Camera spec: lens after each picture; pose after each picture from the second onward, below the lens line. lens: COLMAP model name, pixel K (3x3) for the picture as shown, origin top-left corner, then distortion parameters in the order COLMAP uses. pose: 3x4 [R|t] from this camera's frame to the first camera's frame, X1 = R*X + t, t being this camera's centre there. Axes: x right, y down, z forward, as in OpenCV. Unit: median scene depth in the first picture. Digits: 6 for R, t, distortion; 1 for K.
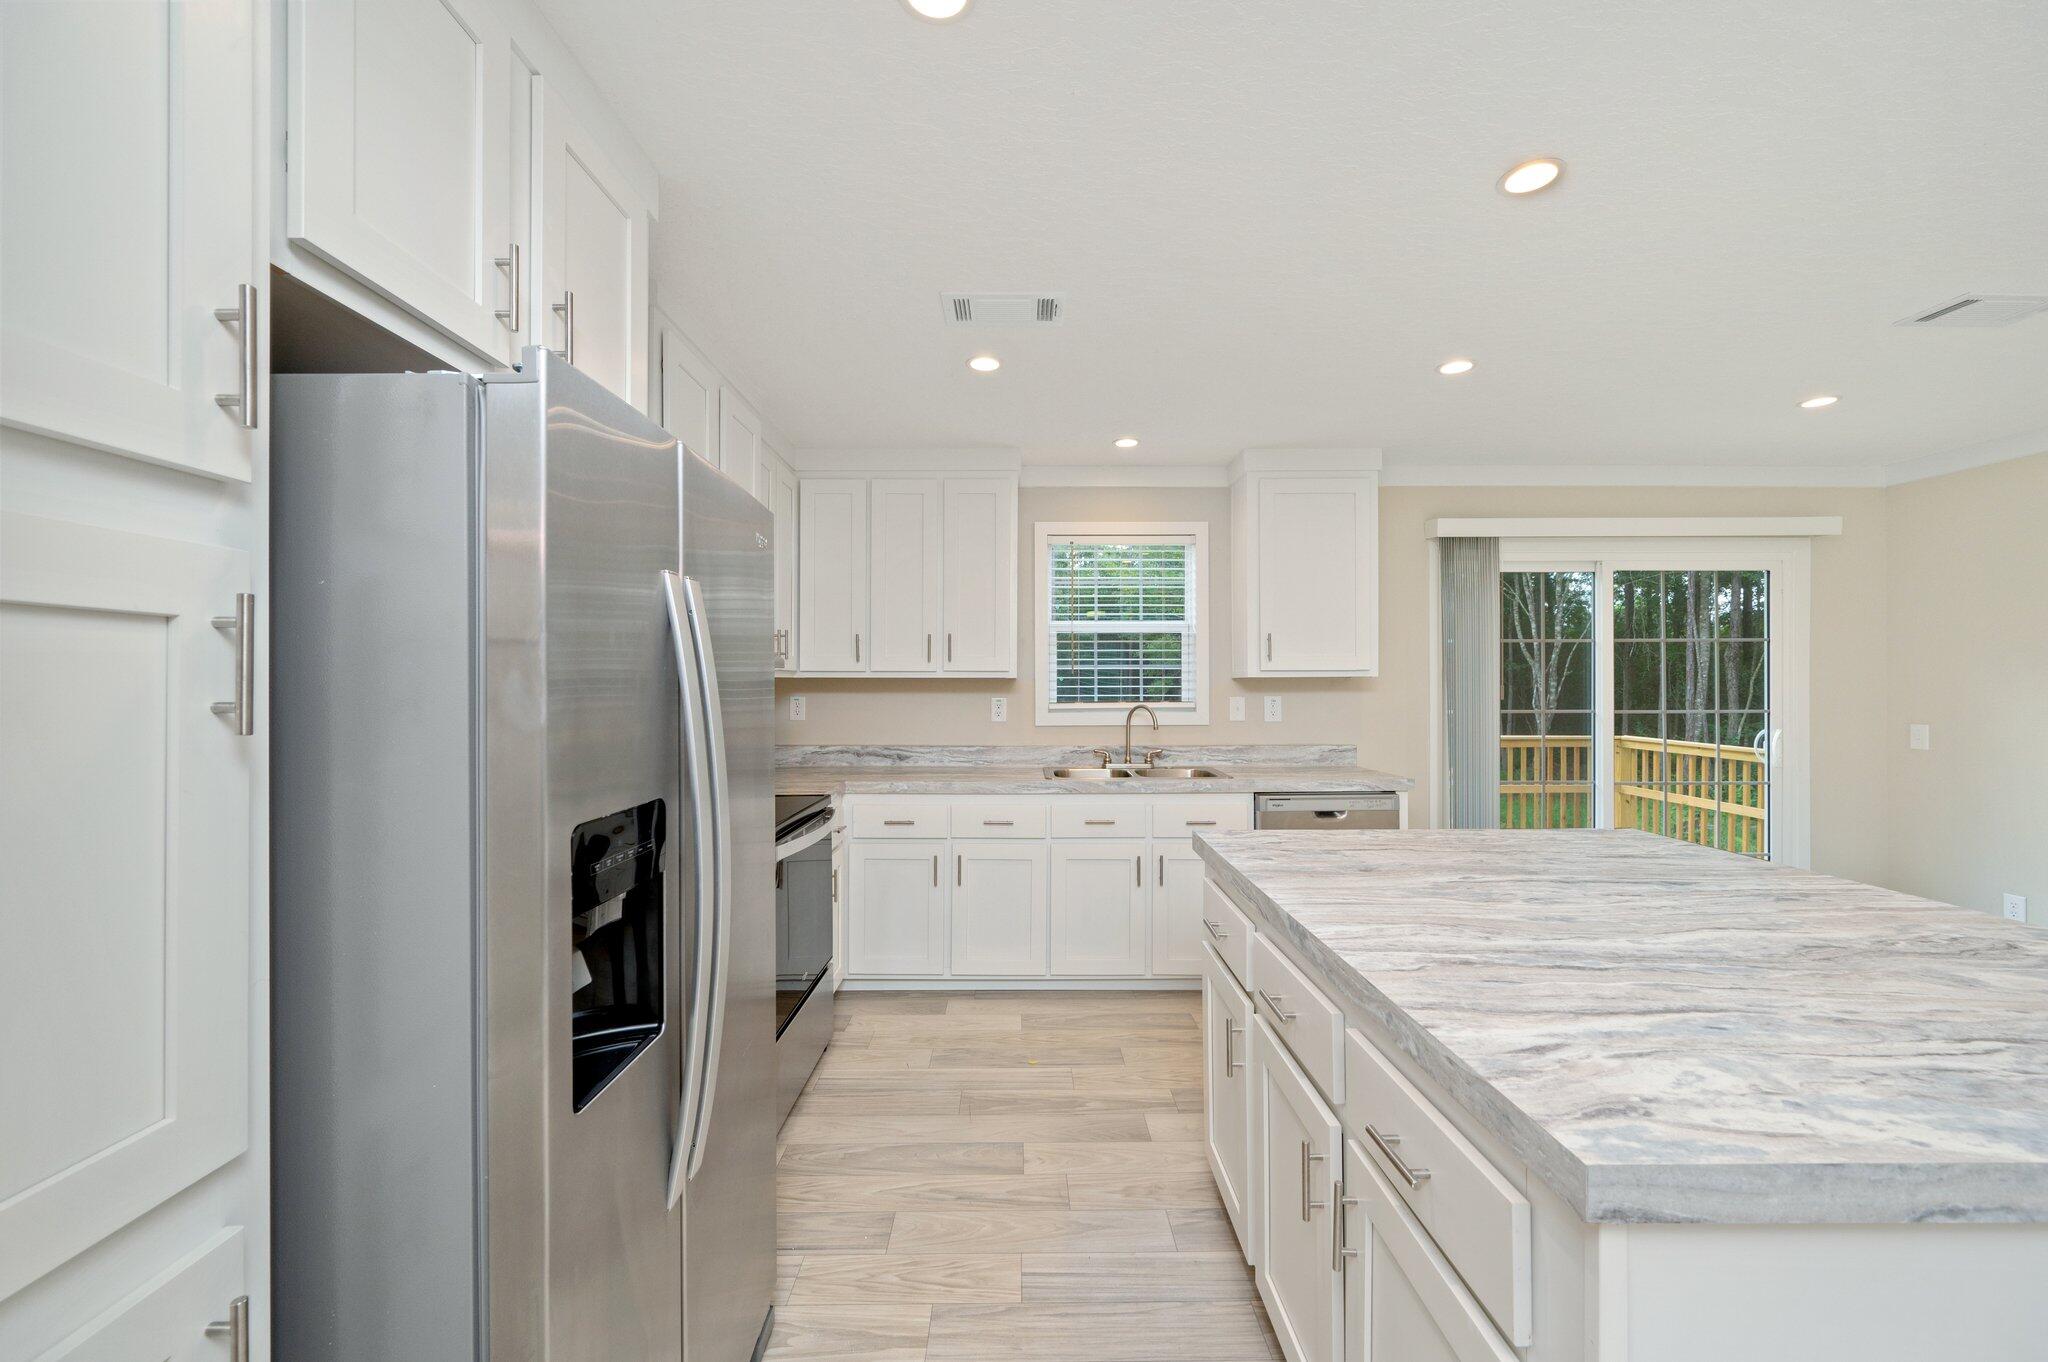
lens RADIAL K [[822.8, 0, 1028.8], [0, 822.8, 682.3], [0, 0, 1]] dist [-0.001026, 0.000419]
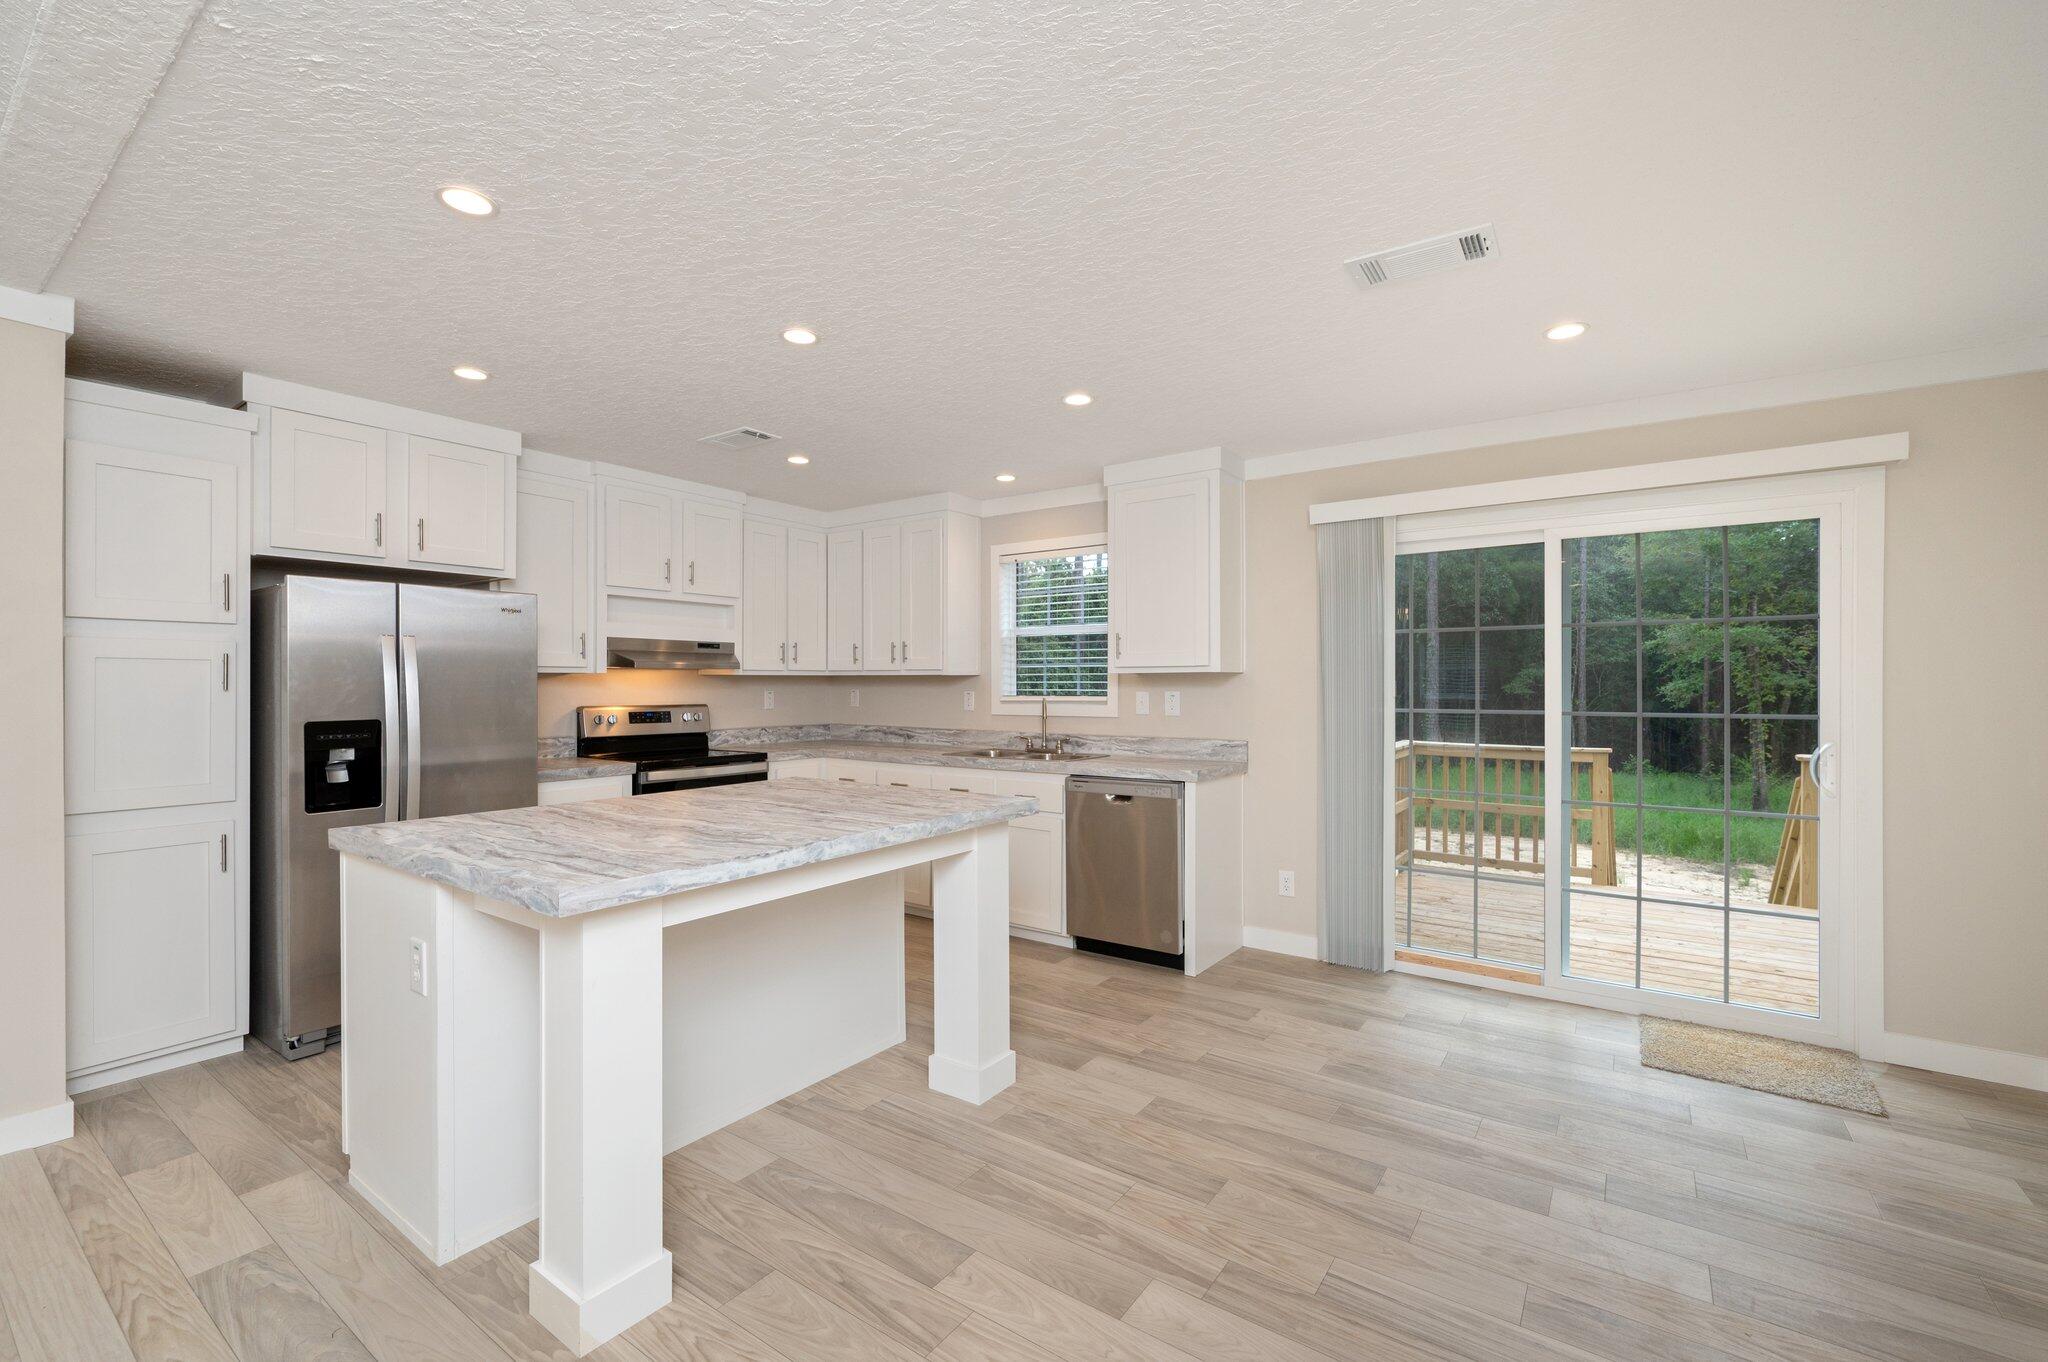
lens RADIAL K [[884.1, 0, 1024.0], [0, 884.1, 681.0], [0, 0, 1]] dist [0.000995, -0.000113]
pose [[0.812184, 0.000382, -0.583402, 0.803339], [-0.000979, 0.999999, -0.000708, 0.004718], [0.583401, 0.001147, 0.812183, -0.024732]]
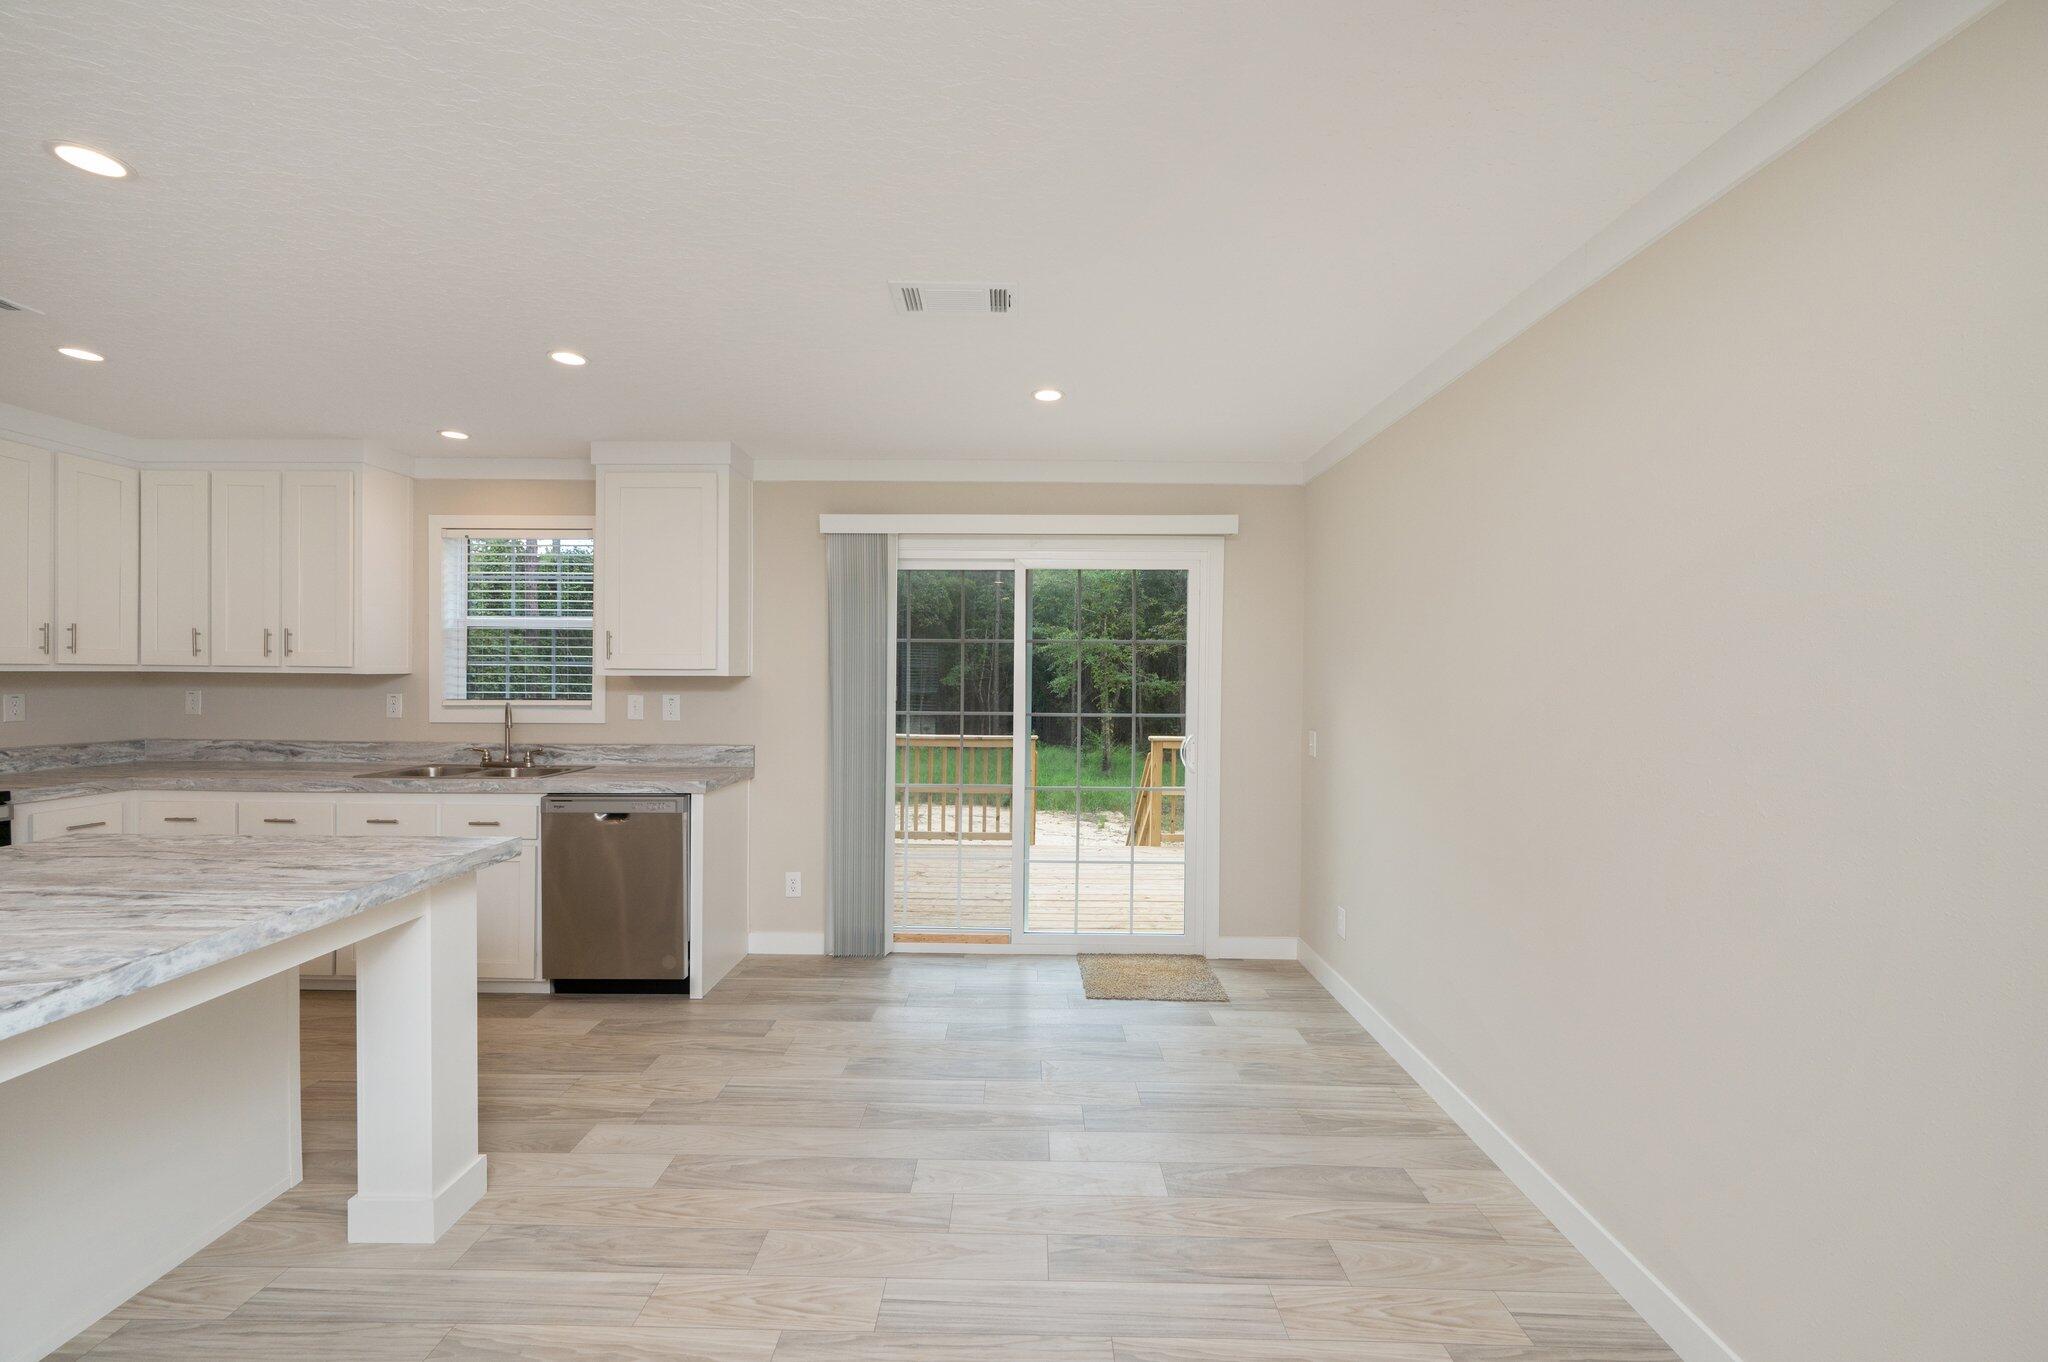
lens RADIAL K [[822.8, 0, 1028.8], [0, 822.8, 682.3], [0, 0, 1]] dist [-0.001026, 0.000419]
pose [[0.999880, 0.011048, -0.010846, 0.736200], [-0.010956, 0.999903, 0.008581, -0.011314], [0.010940, -0.008461, 0.999904, 0.023871]]
